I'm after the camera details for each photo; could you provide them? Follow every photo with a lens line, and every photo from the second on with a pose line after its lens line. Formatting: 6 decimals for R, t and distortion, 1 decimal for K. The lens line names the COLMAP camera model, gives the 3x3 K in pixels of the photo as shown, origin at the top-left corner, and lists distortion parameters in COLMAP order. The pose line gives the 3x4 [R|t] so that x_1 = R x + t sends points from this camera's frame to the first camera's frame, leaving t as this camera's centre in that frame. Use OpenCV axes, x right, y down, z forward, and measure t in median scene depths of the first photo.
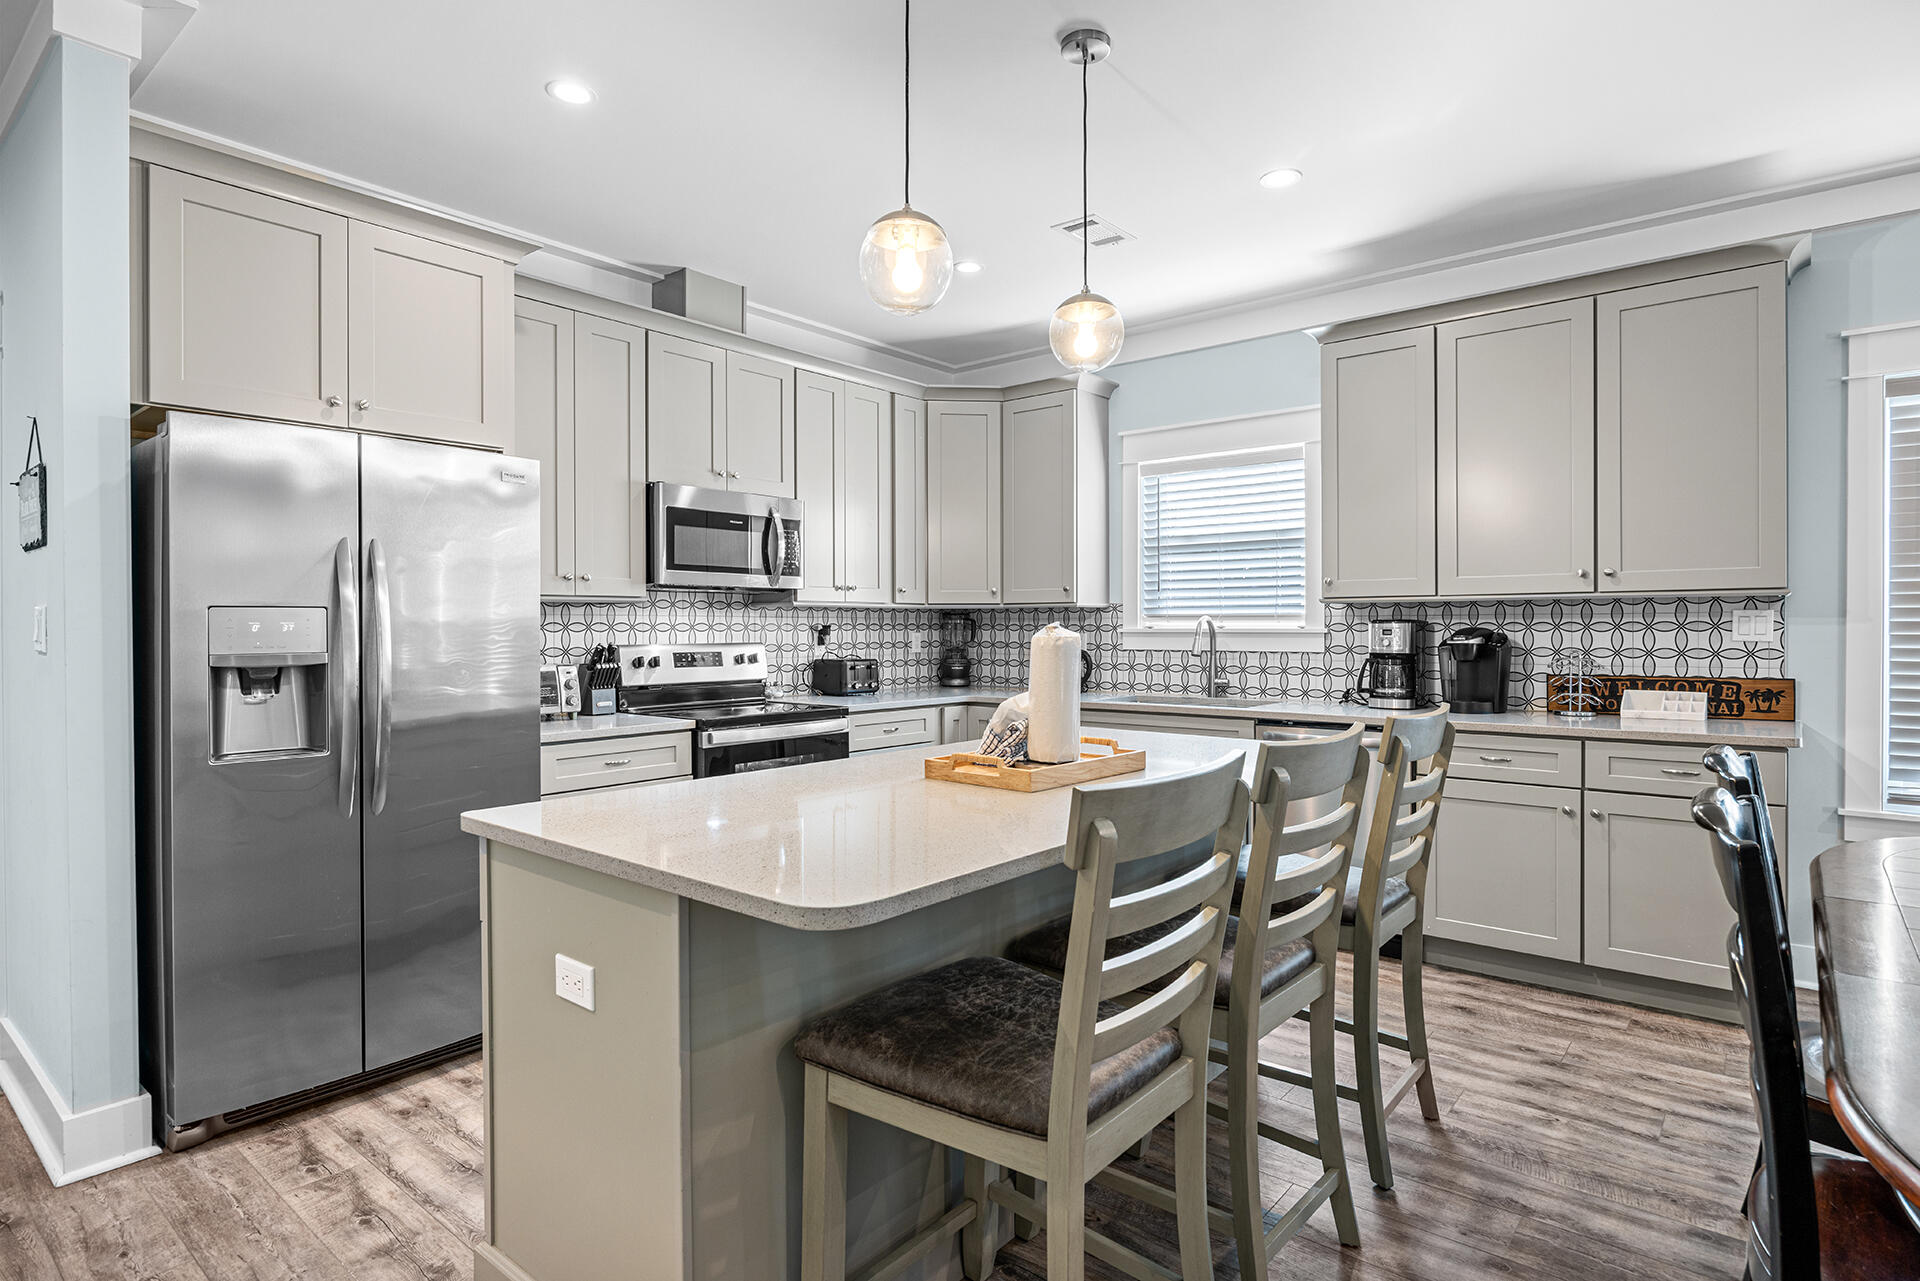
lens RADIAL K [[1018.1, 0, 959.5], [0, 1018.1, 629.8], [0, 0, 1]] dist [0.005676, 0.000341]
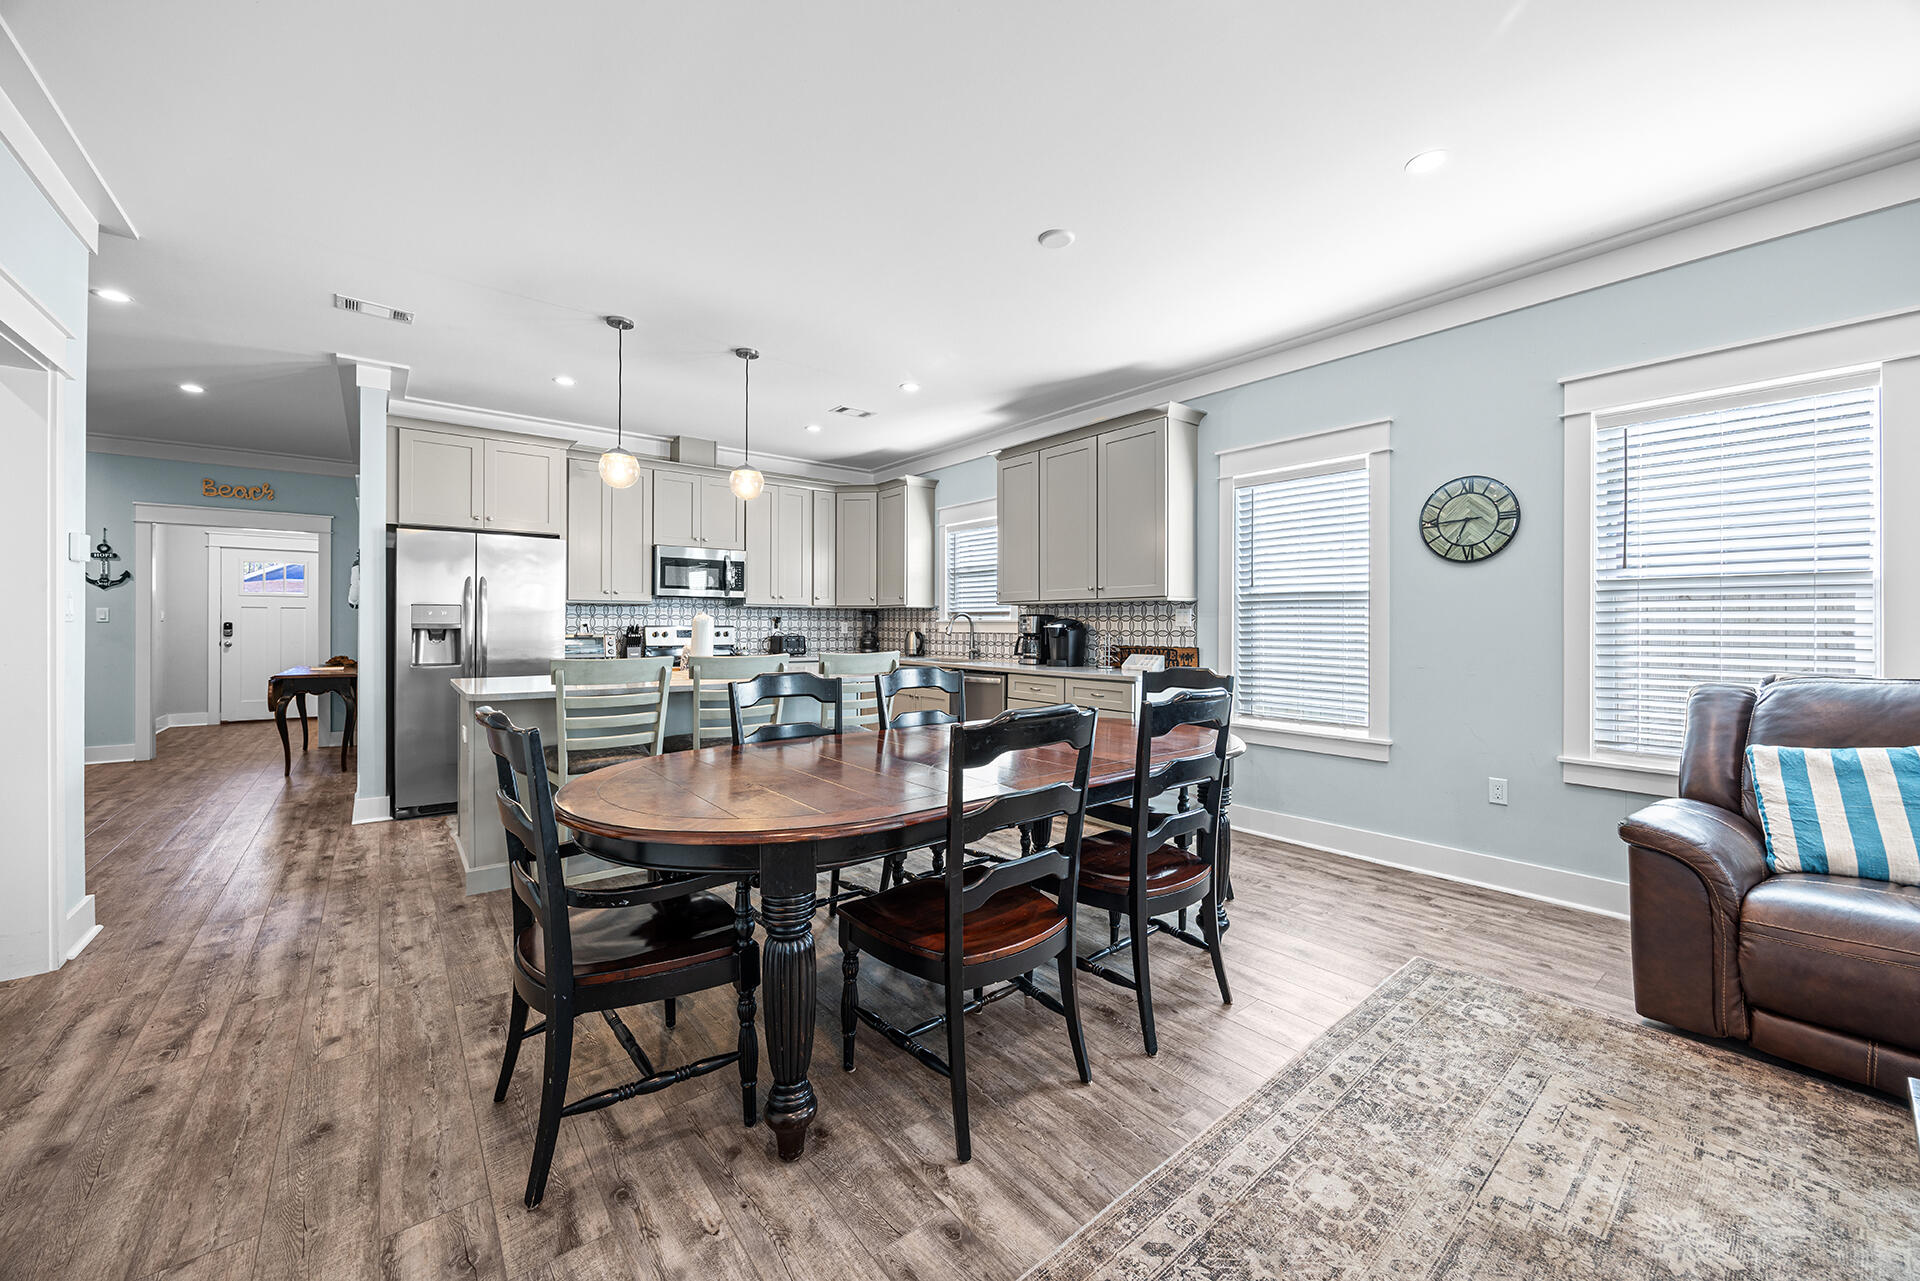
lens RADIAL K [[732.5, 0, 961.1], [0, 732.5, 634.1], [0, 0, 1]] dist [-0.002331, 0.000000]
pose [[0.977286, 0.009752, -0.211700, 0.577999], [-0.008026, 0.999927, 0.009012, 0.013865], [0.211772, -0.007108, 0.977293, -0.280520]]
